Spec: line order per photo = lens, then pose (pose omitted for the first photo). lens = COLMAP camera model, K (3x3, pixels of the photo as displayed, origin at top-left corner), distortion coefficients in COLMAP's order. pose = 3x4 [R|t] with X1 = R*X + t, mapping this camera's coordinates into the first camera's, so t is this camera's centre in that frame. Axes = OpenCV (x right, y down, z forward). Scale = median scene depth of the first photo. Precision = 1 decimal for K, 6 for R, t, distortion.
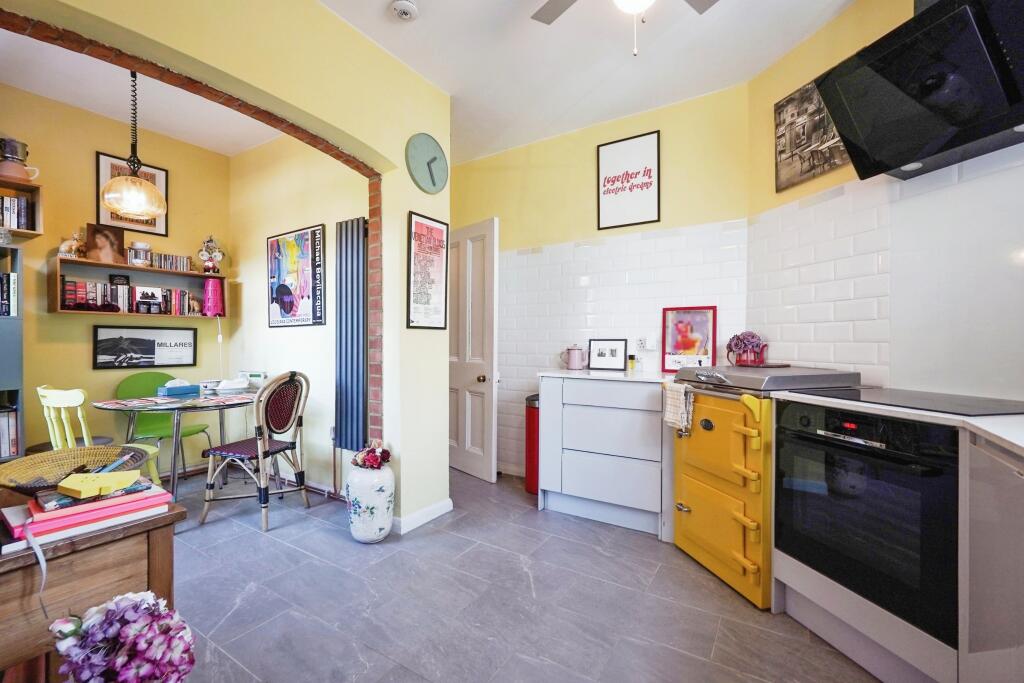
lens RADIAL K [[434.3, 0, 510.8], [0, 434.3, 344.3], [0, 0, 1]] dist [-0.000506, -0.000127]
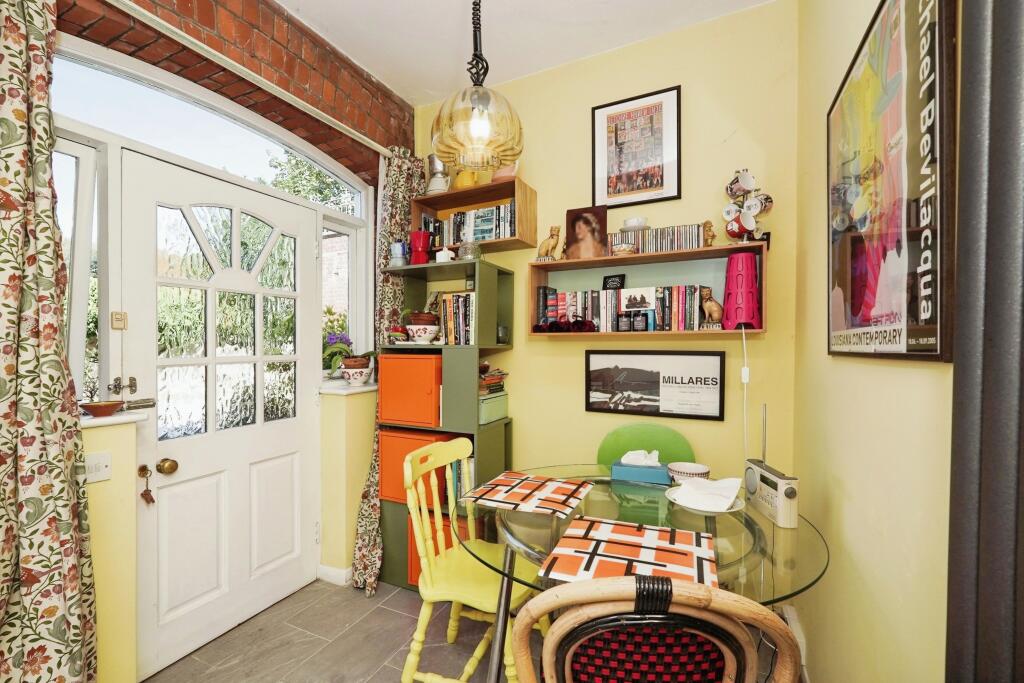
lens RADIAL K [[434.3, 0, 510.9], [0, 434.3, 348.1], [0, 0, 1]] dist [-0.000506, -0.000127]
pose [[0.117451, 0.009678, -0.993032, -0.243127], [-0.003224, 0.999951, 0.009364, -0.051240], [0.993073, 0.002101, 0.117476, 0.751230]]
